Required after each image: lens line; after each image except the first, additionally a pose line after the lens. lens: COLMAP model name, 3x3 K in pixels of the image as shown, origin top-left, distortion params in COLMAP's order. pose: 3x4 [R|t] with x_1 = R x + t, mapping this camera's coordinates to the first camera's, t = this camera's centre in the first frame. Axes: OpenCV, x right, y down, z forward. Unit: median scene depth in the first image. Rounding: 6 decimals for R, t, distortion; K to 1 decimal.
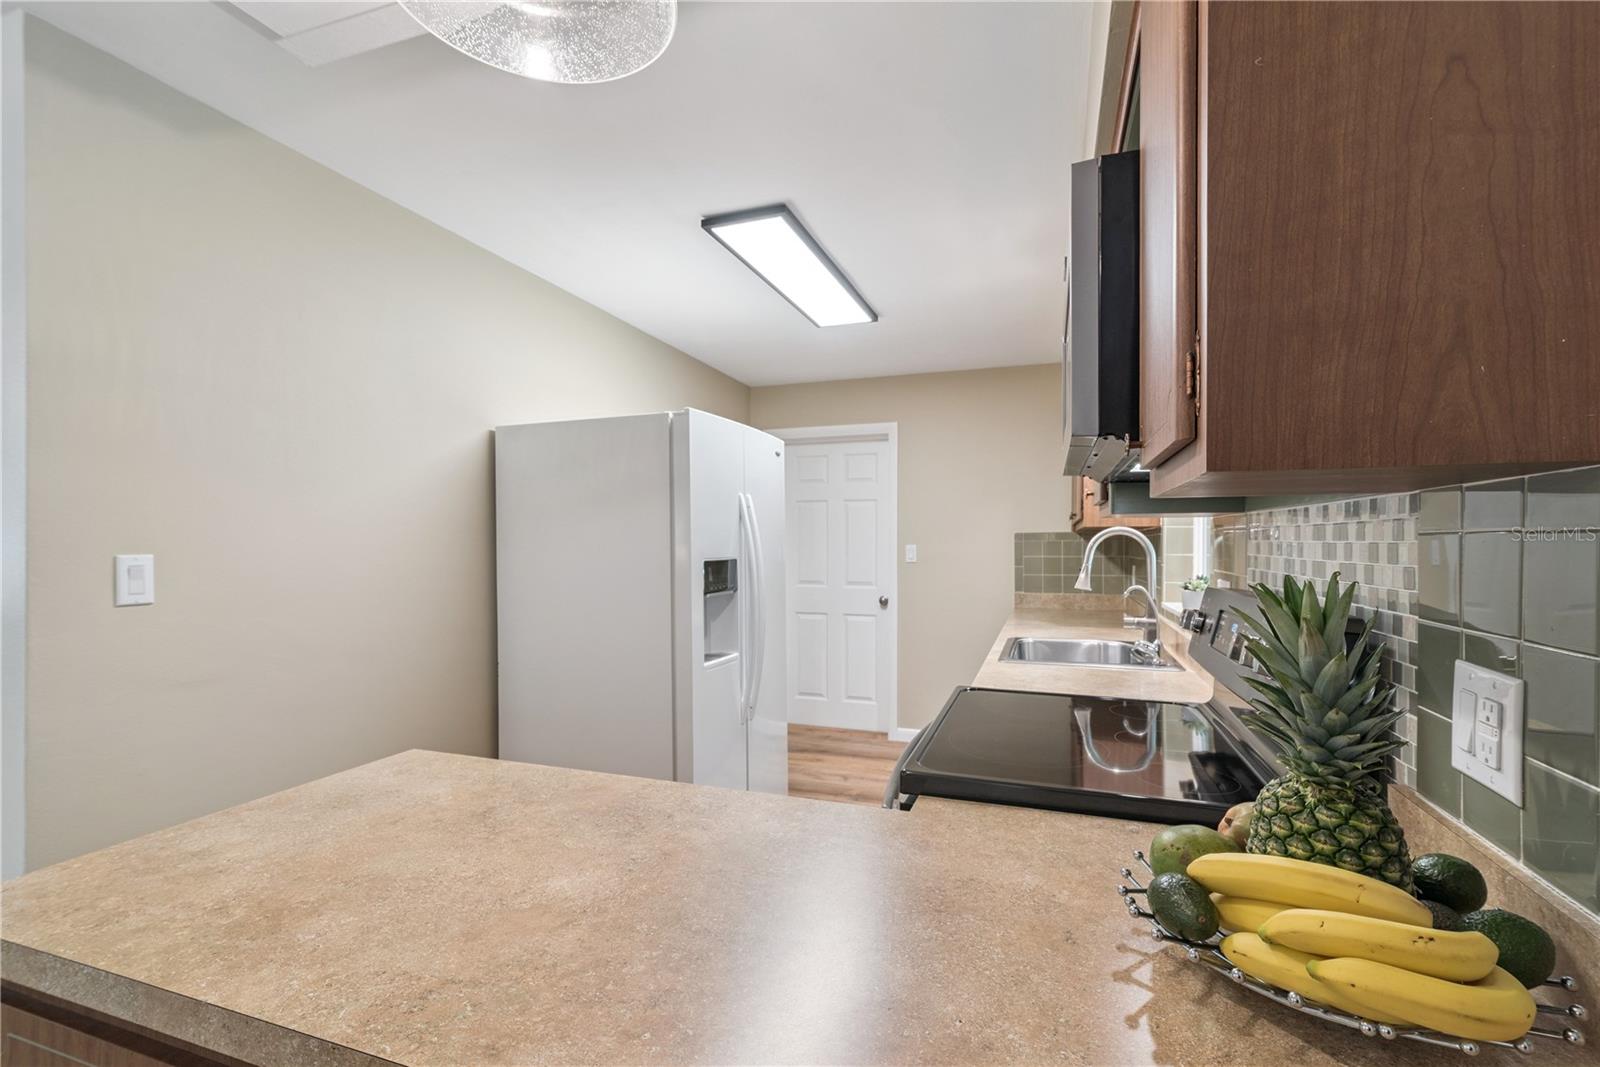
lens RADIAL K [[728.6, 0, 791.4], [0, 728.6, 543.4], [0, 0, 1]] dist [0.011188, -0.000024]
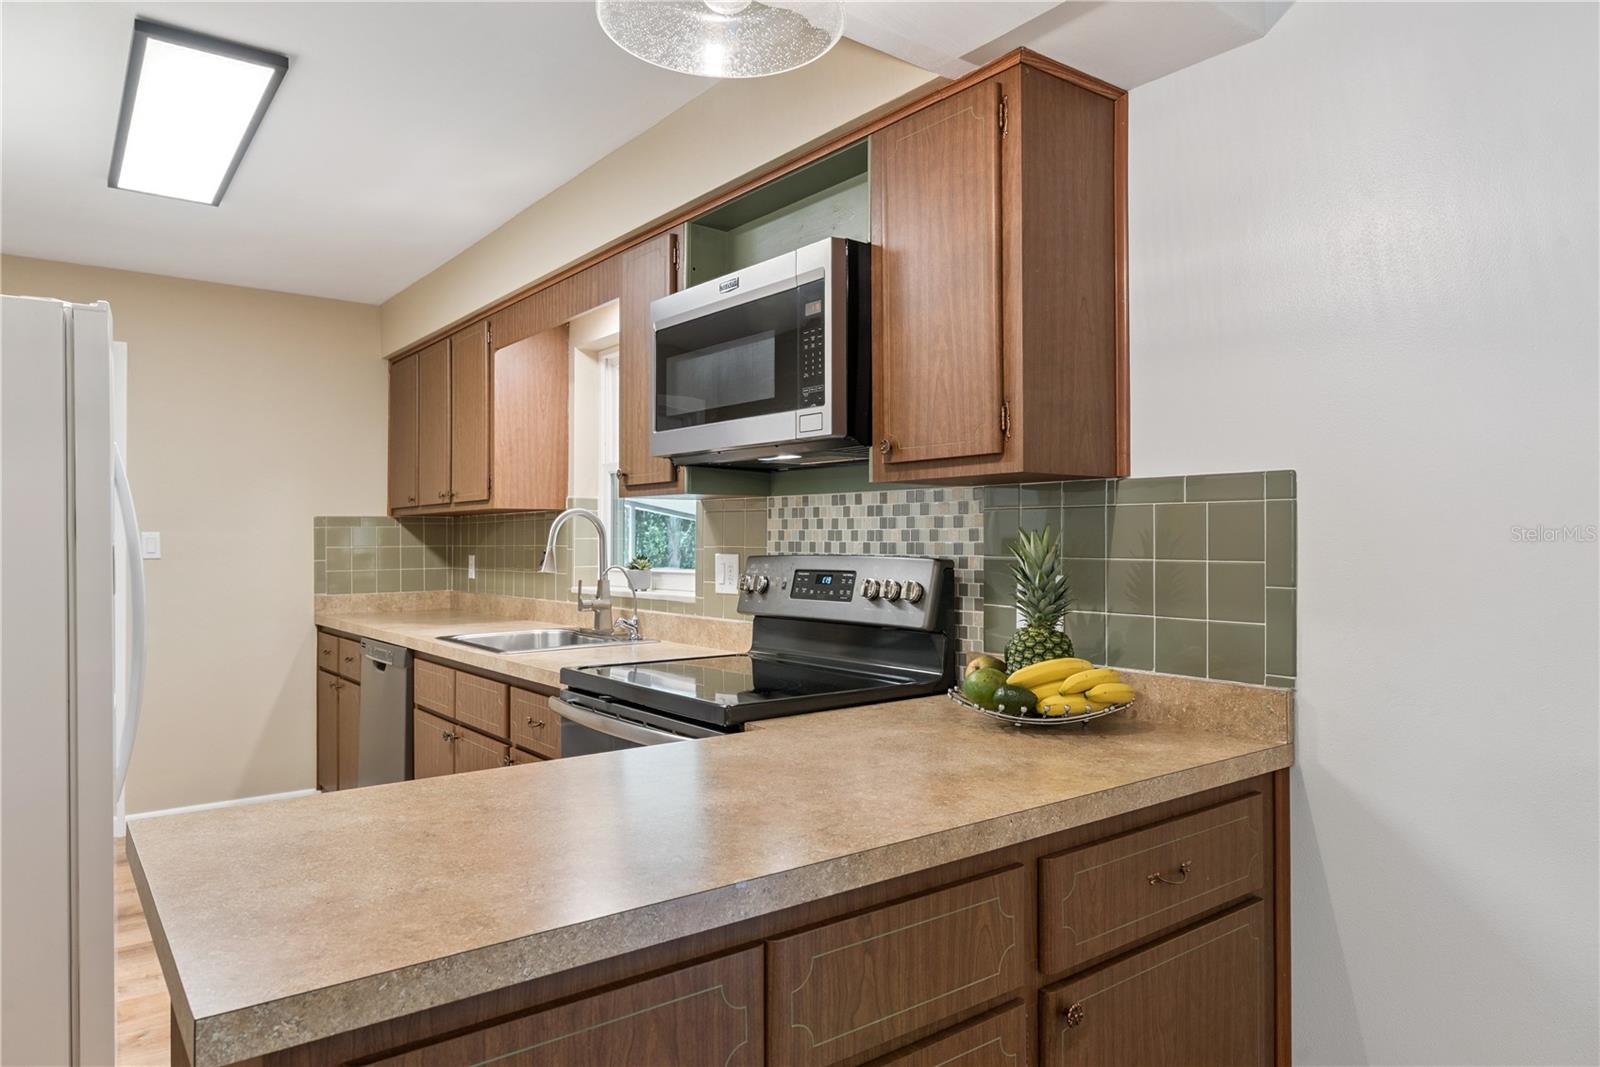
lens RADIAL K [[1012.5, 0, 805.5], [0, 1012.5, 532.3], [0, 0, 1]] dist [-0.000356, 0.000057]
pose [[0.528487, 0.005965, 0.848920, -1.401872], [0.003727, 0.999949, -0.009346, 0.059883], [-0.848933, 0.008103, 0.528438, 0.048086]]
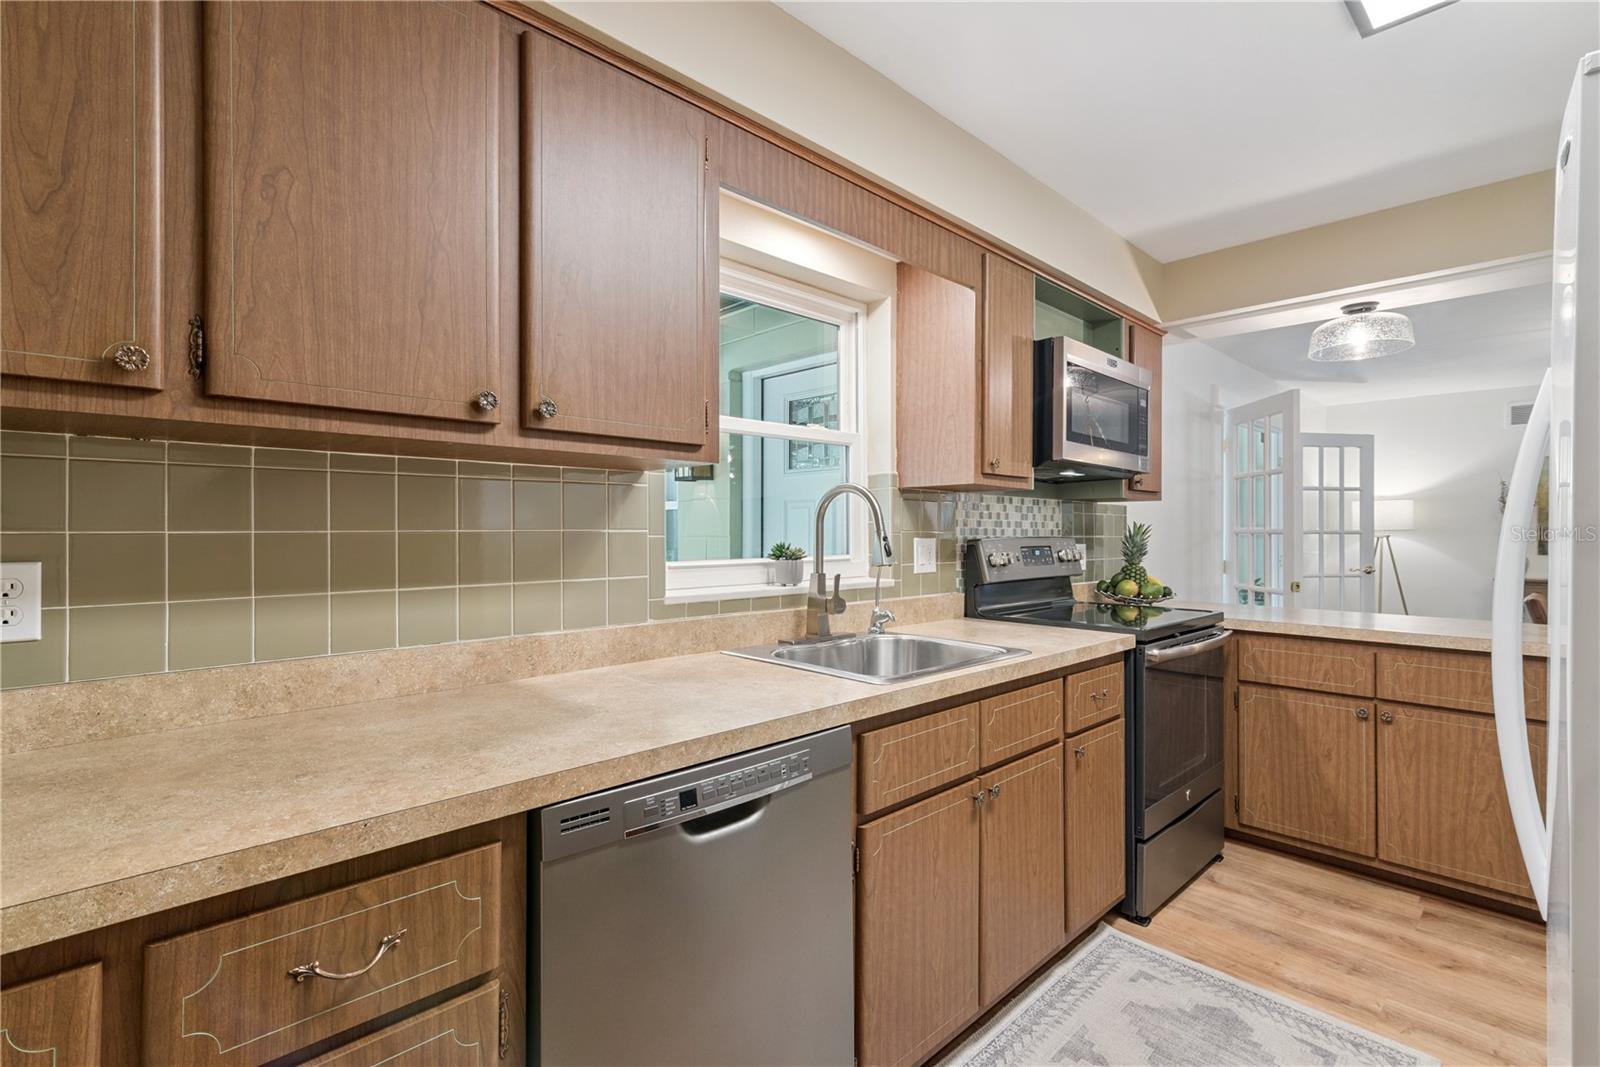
lens RADIAL K [[728.6, 0, 806.3], [0, 728.6, 538.6], [0, 0, 1]] dist [0.011188, -0.000024]
pose [[-0.896177, 0.001344, 0.443694, 0.366367], [0.004500, 0.999972, 0.006060, 0.080797], [-0.443673, 0.007427, -0.896158, 4.408355]]
